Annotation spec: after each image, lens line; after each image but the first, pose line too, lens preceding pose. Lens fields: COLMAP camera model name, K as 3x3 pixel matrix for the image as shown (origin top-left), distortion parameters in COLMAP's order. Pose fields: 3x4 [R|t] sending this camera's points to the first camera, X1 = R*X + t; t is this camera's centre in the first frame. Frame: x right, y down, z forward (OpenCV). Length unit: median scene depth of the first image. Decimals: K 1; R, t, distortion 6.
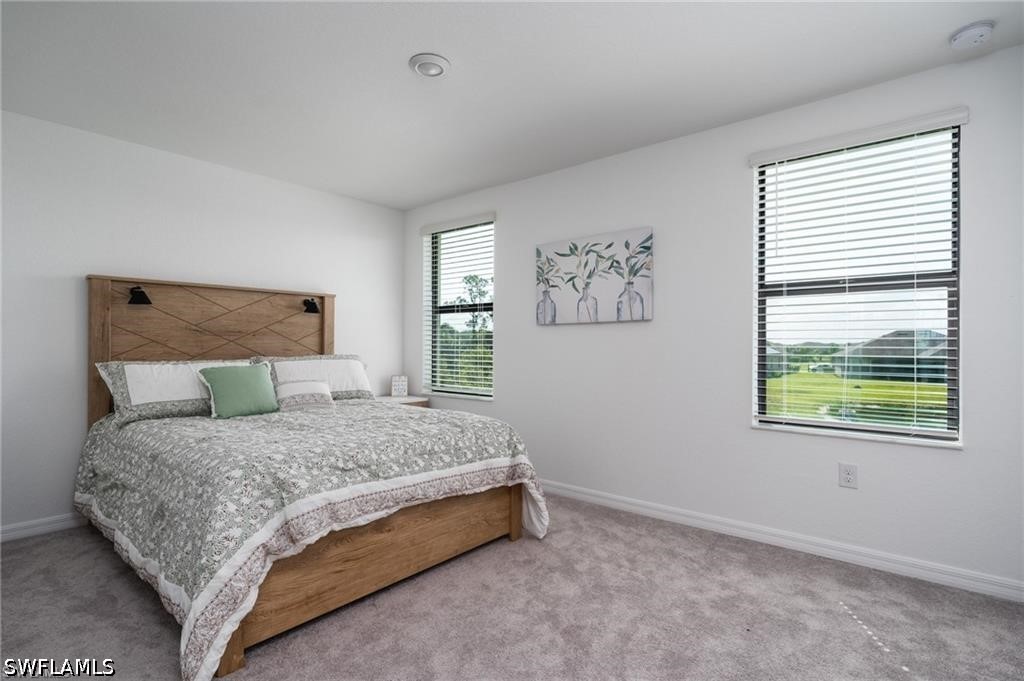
lens RADIAL K [[507.1, 0, 522.9], [0, 507.1, 341.8], [0, 0, 1]] dist [-0.005010, 0.000179]
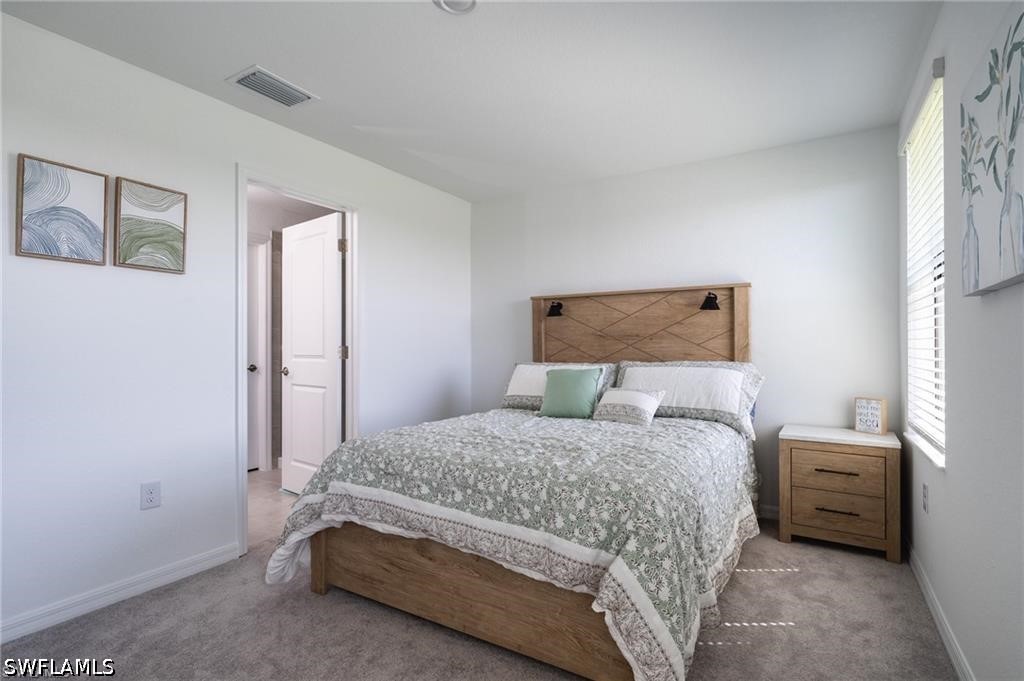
lens RADIAL K [[507.1, 0, 505.2], [0, 507.1, 343.5], [0, 0, 1]] dist [-0.005010, 0.000179]
pose [[0.124772, -0.011084, -0.992124, 0.382854], [0.008584, 0.999912, -0.010091, 0.003300], [0.992148, -0.007258, 0.124856, 0.614202]]
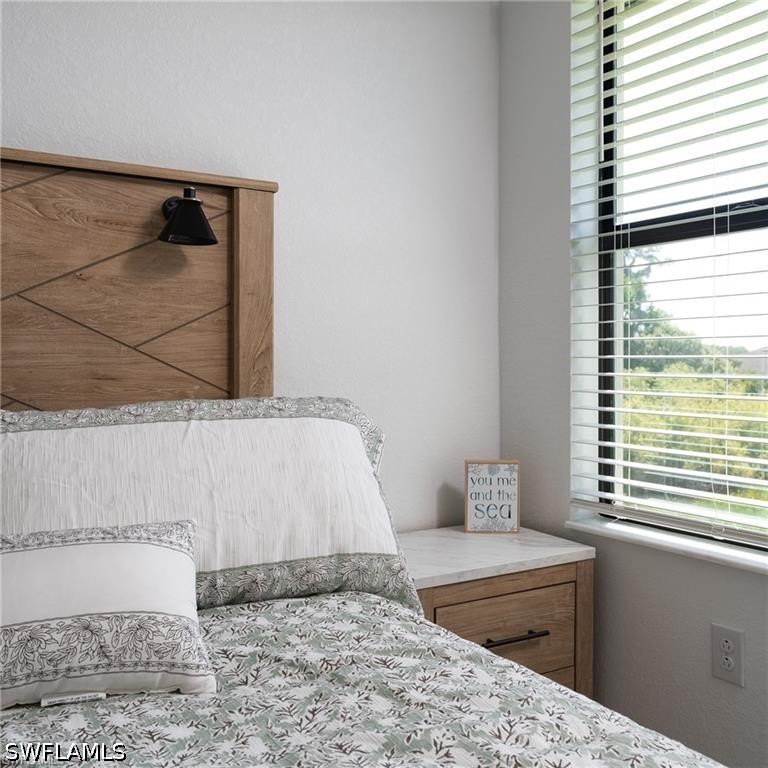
lens RADIAL K [[787.9, 0, 381.2], [0, 787.9, 376.6], [0, 0, 1]] dist [-0.011752, 0.000000]
pose [[0.946991, -0.004842, -0.321223, -0.196560], [0.012148, 0.999711, 0.020746, 0.008659], [0.321030, -0.023548, 0.946776, 0.683037]]
